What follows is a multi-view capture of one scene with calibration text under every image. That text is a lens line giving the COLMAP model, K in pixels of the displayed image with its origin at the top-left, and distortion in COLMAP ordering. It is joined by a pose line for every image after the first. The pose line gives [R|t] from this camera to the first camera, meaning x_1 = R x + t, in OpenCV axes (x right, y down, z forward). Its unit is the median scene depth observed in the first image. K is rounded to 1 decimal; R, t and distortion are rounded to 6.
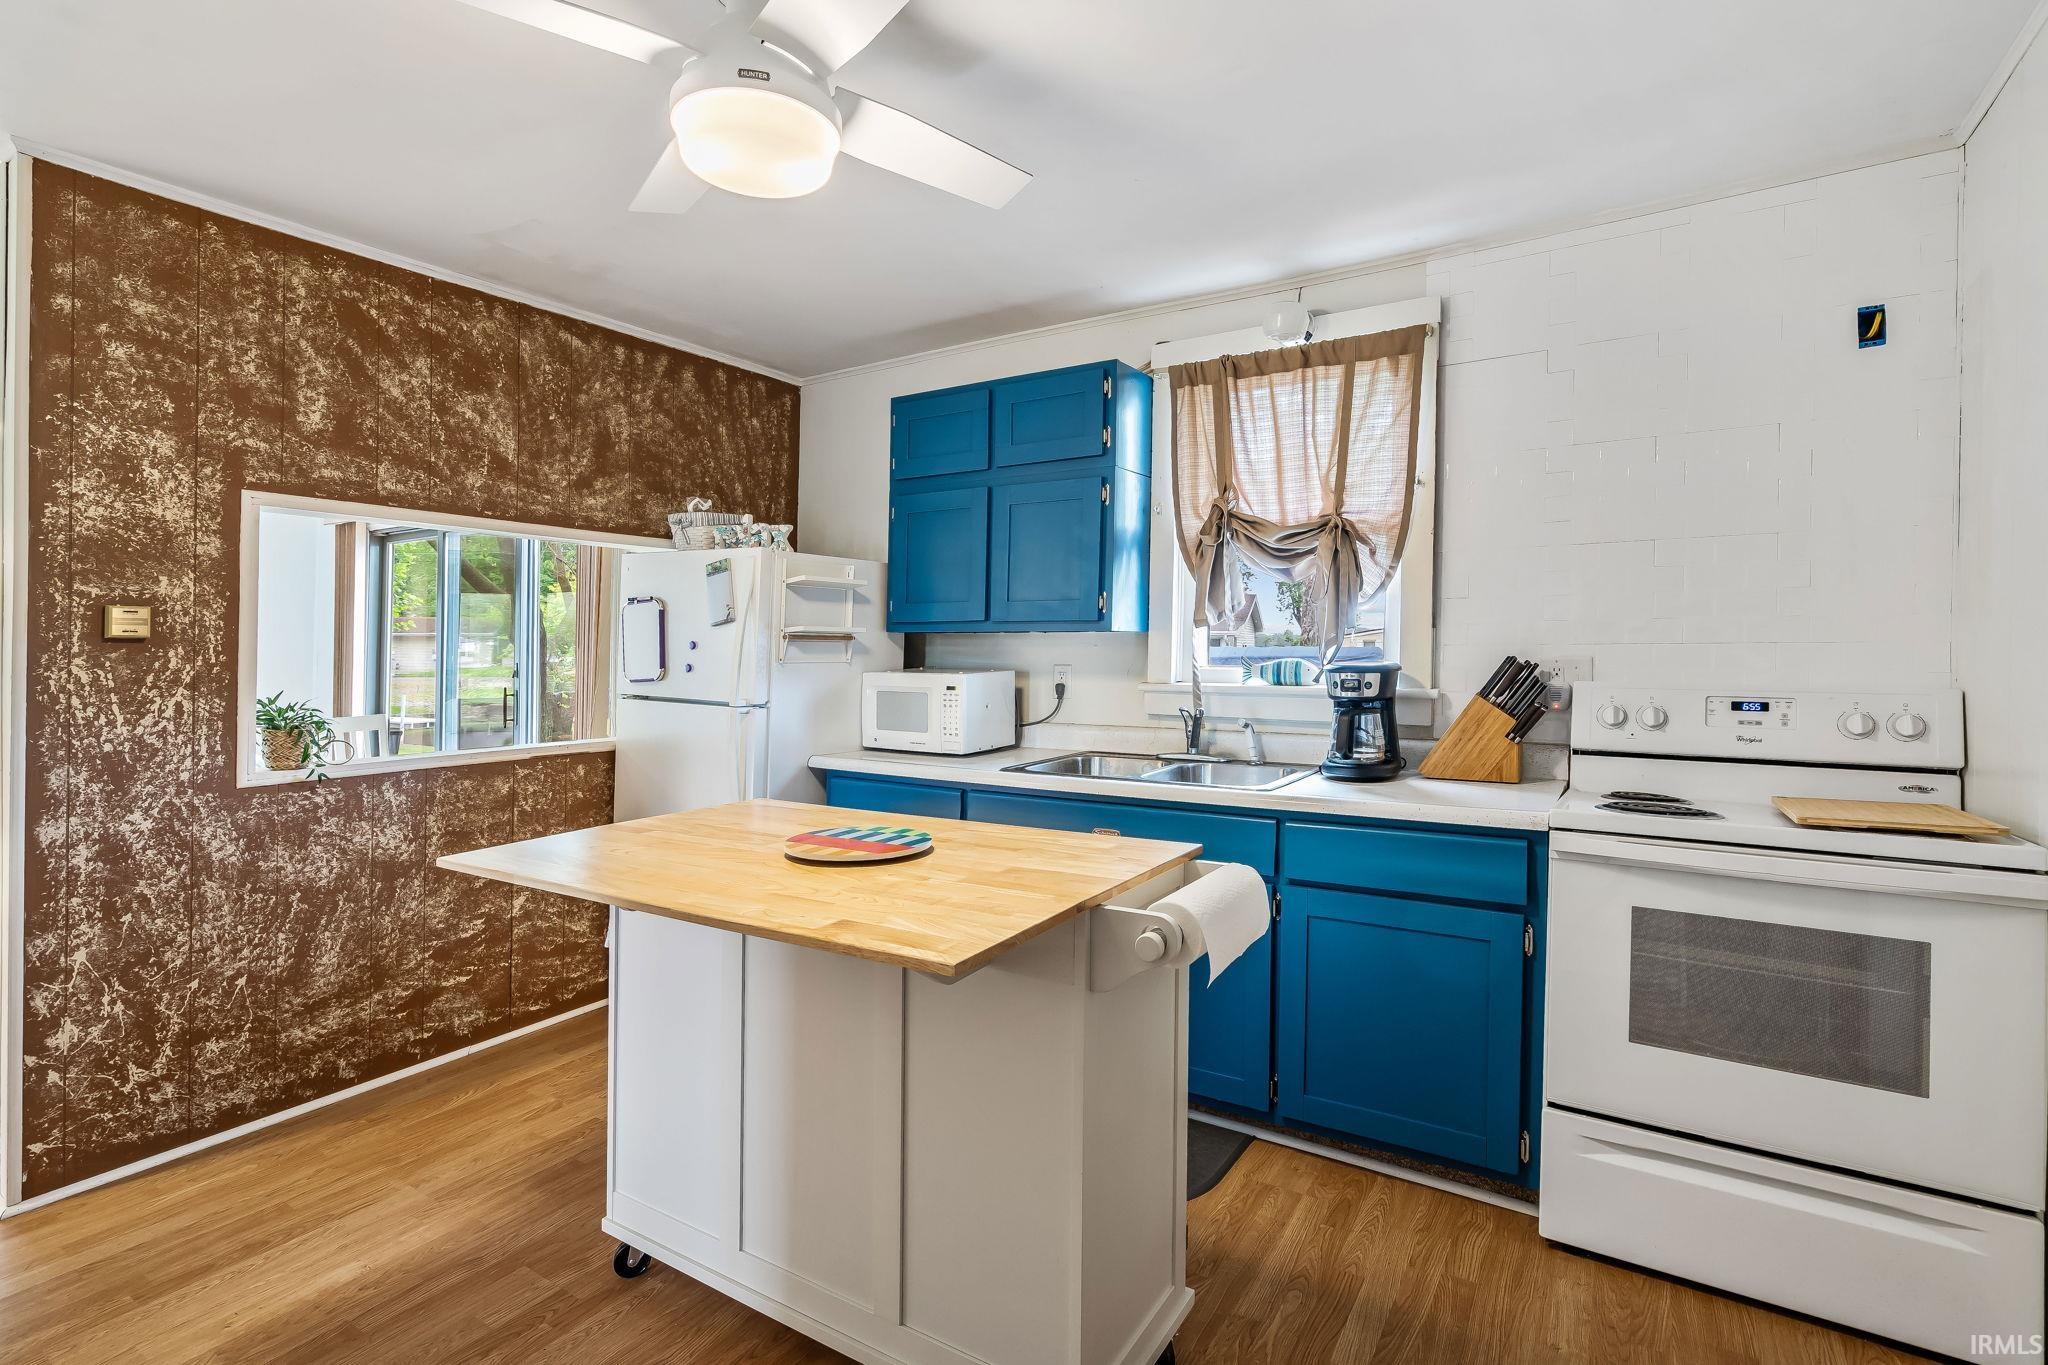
lens RADIAL K [[965.5, 0, 1038.2], [0, 965.5, 639.7], [0, 0, 1]] dist [-0.003709, 0.006348]
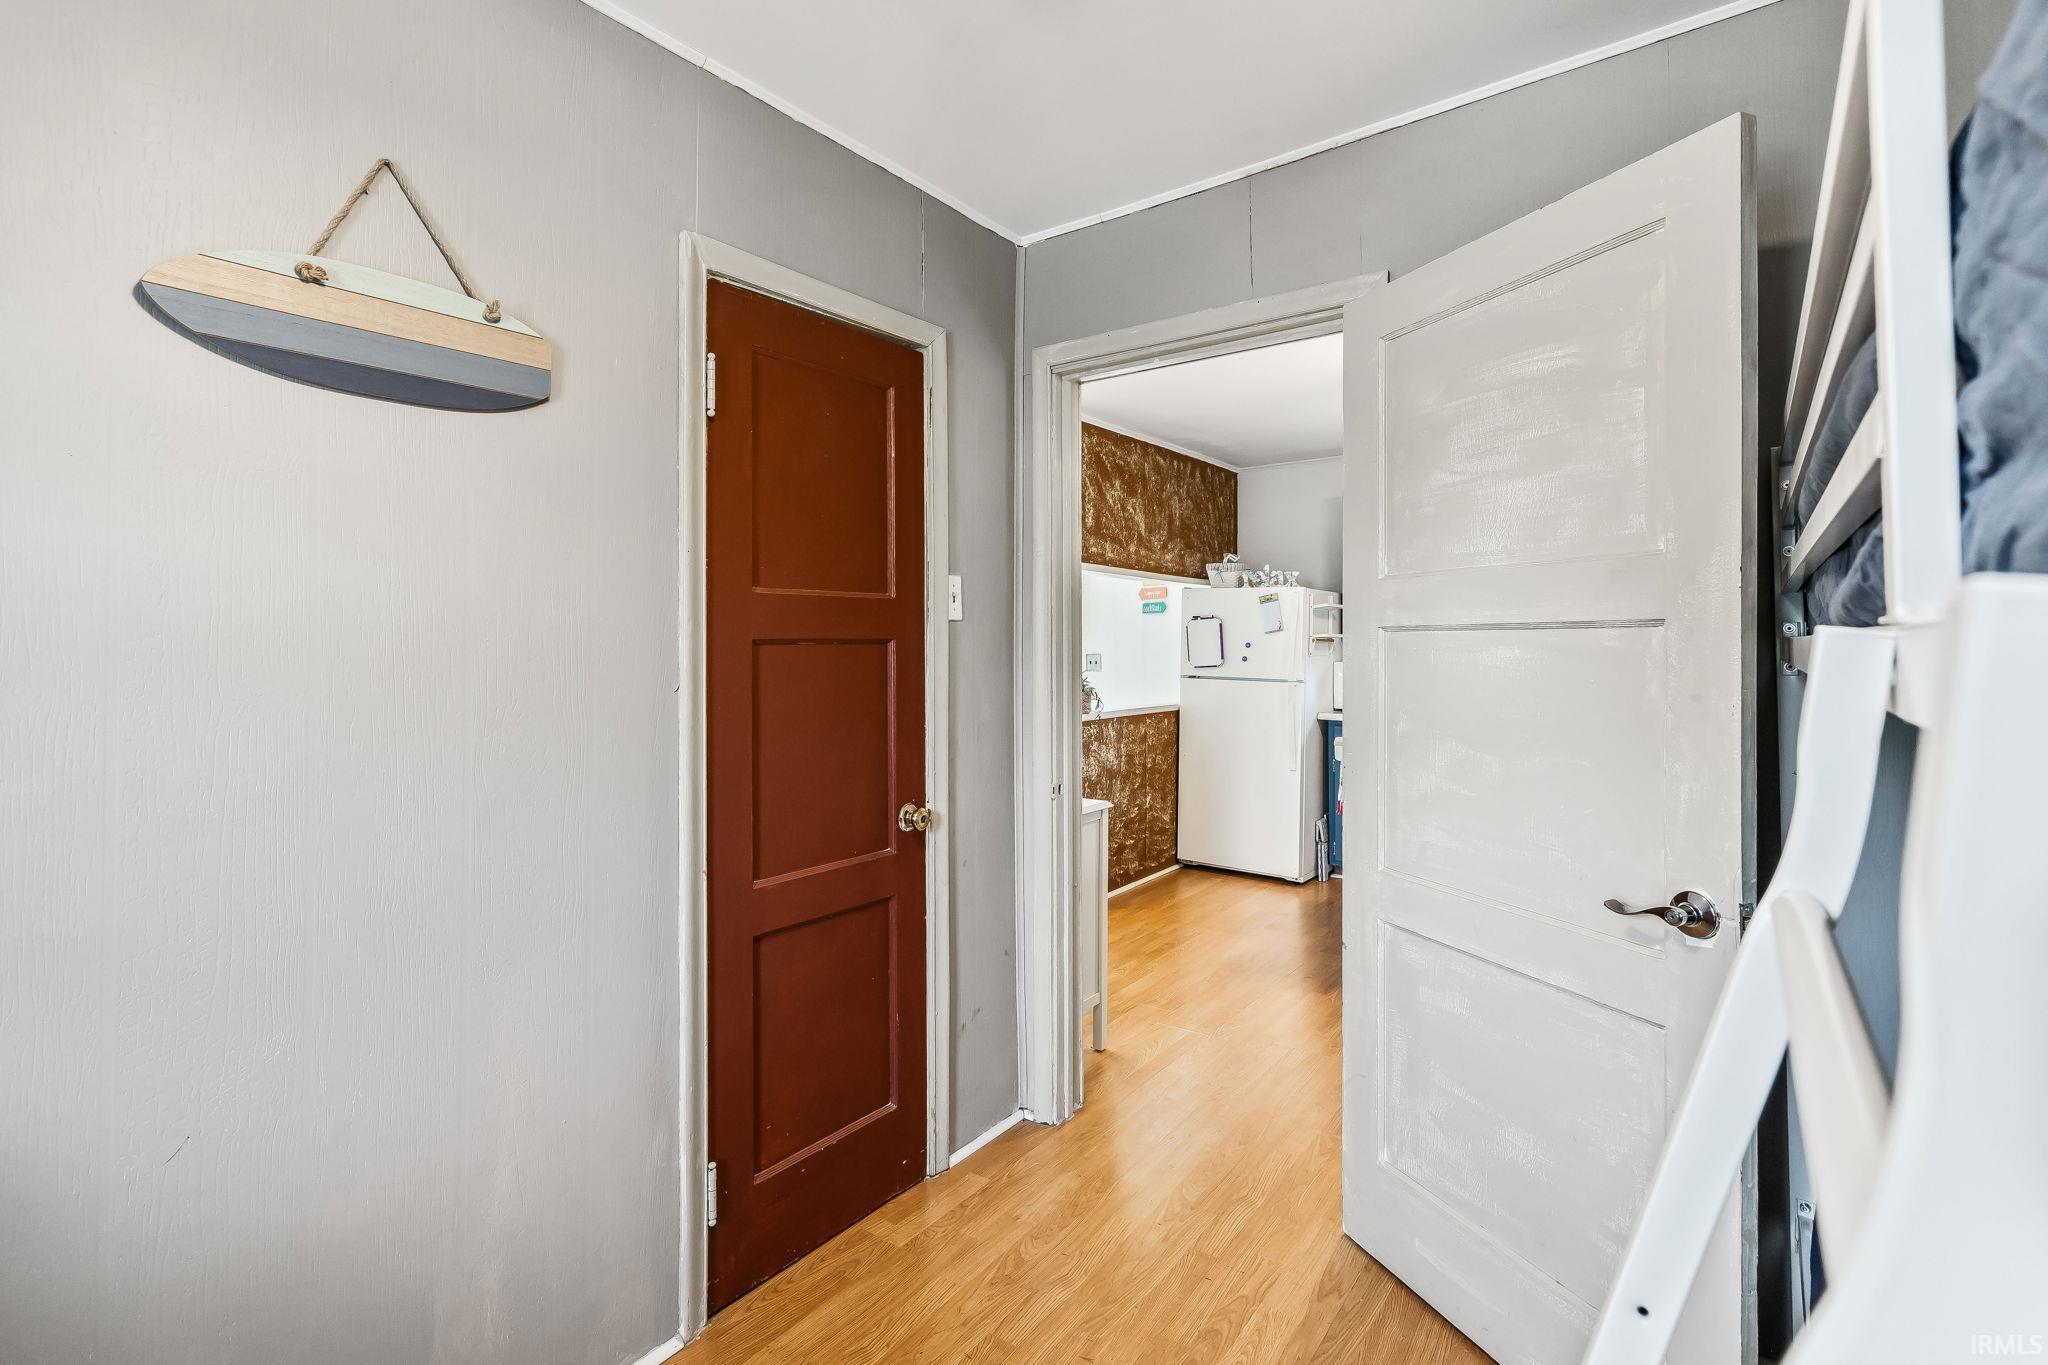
lens RADIAL K [[965.5, 0, 1058.7], [0, 965.5, 606.2], [0, 0, 1]] dist [-0.003709, 0.006348]
pose [[0.999347, -0.002133, -0.036070, -0.660301], [0.001021, 0.999525, -0.030818, -0.010896], [0.036118, 0.030761, 0.998874, -0.712847]]
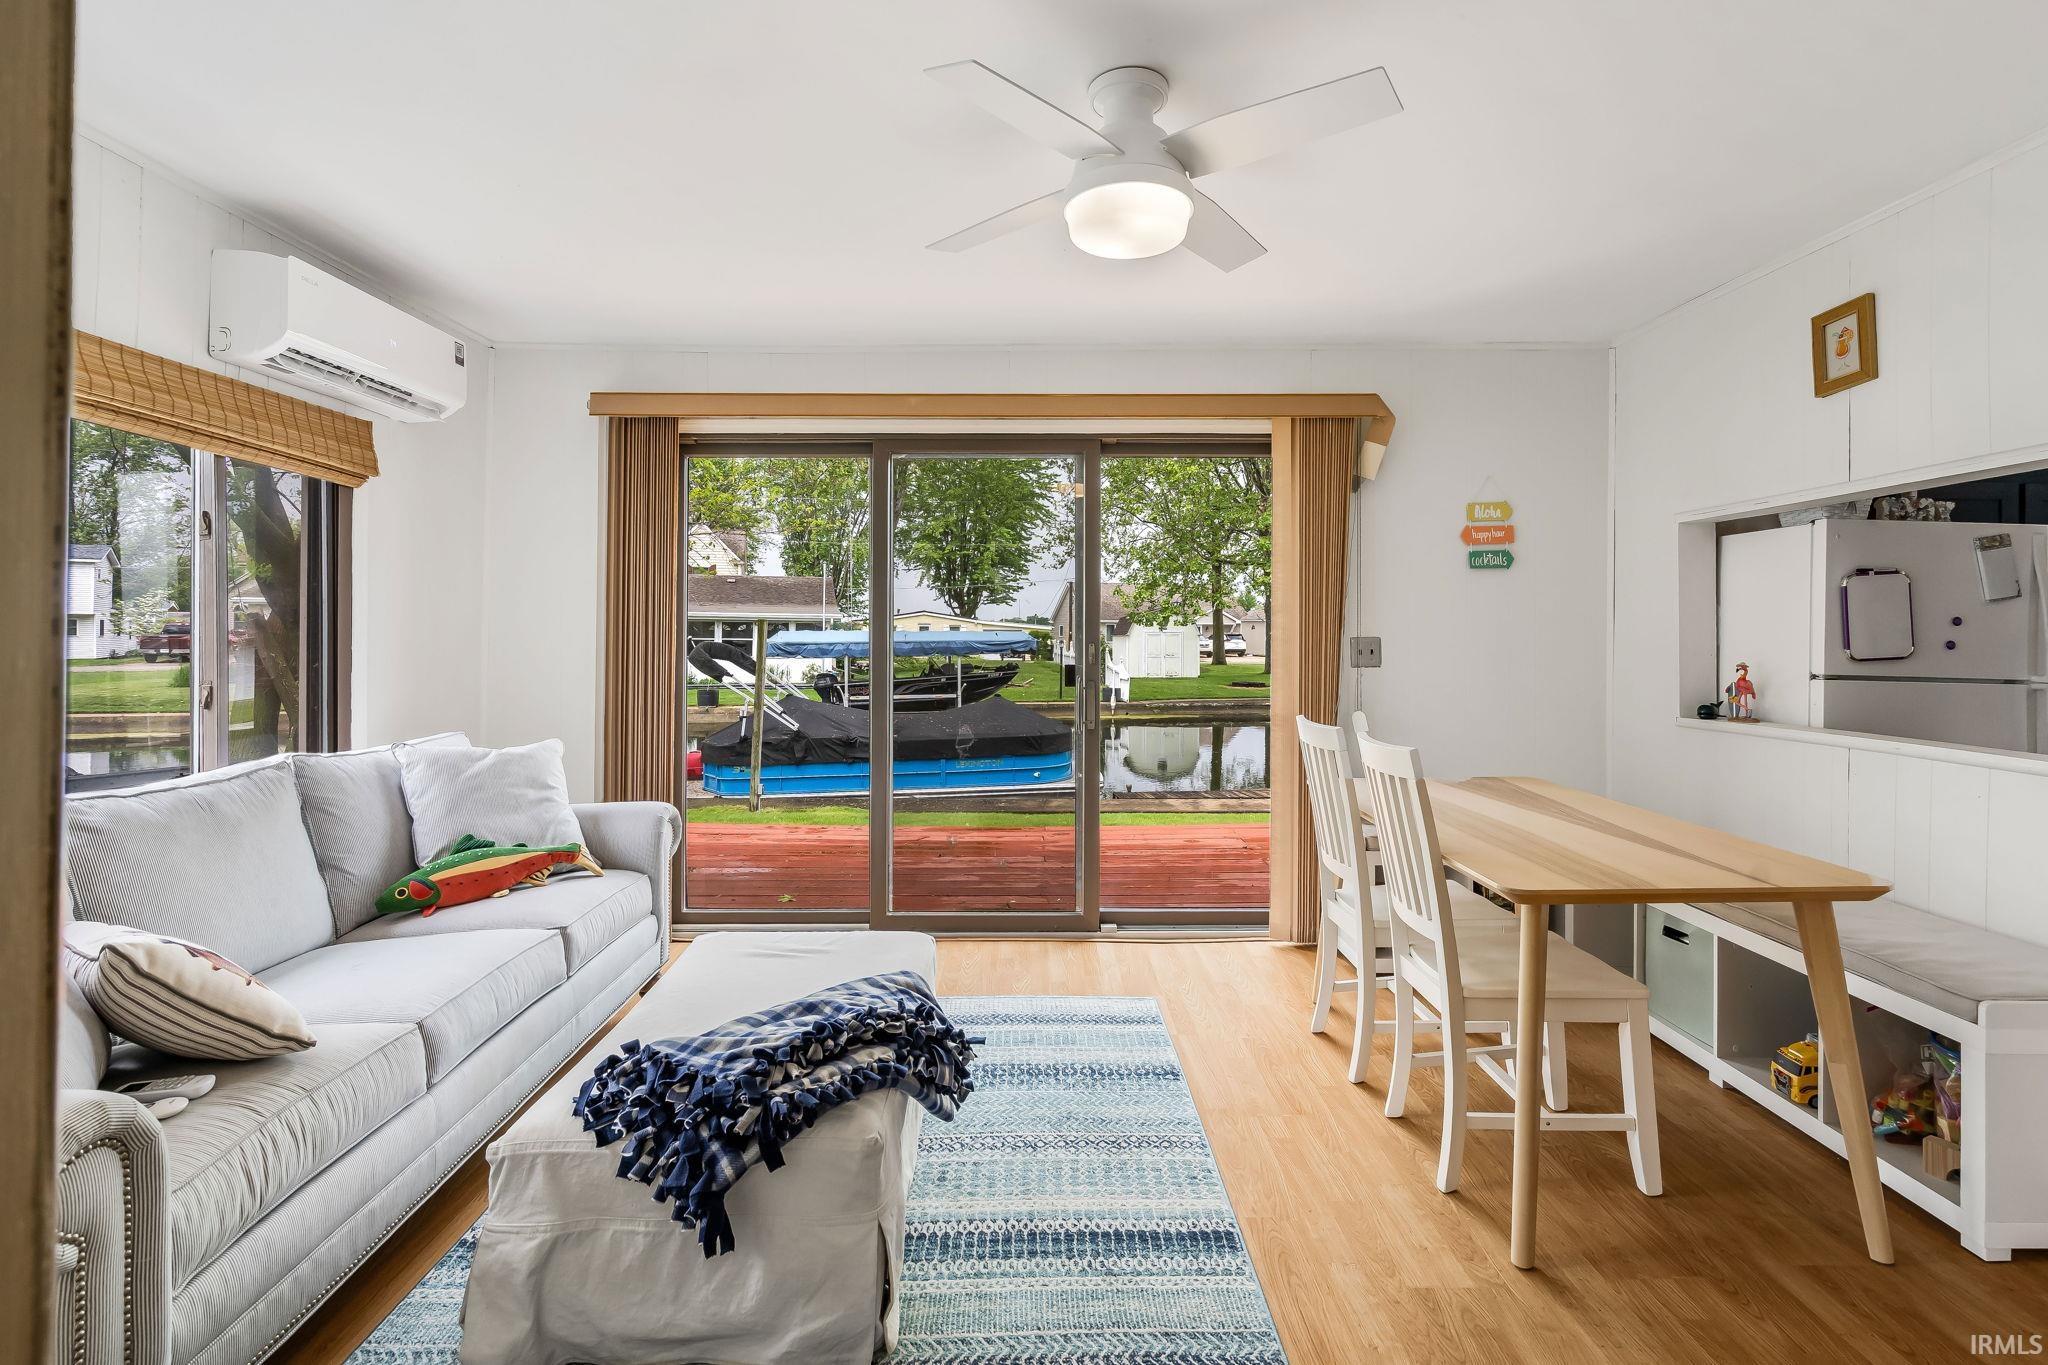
lens RADIAL K [[965.5, 0, 1034.6], [0, 965.5, 627.9], [0, 0, 1]] dist [-0.003709, 0.006348]
pose [[0.836742, 0.007809, 0.547542, -1.739235], [-0.011121, 0.999934, 0.002735, 0.020080], [-0.547484, -0.008378, 0.836774, 0.742766]]
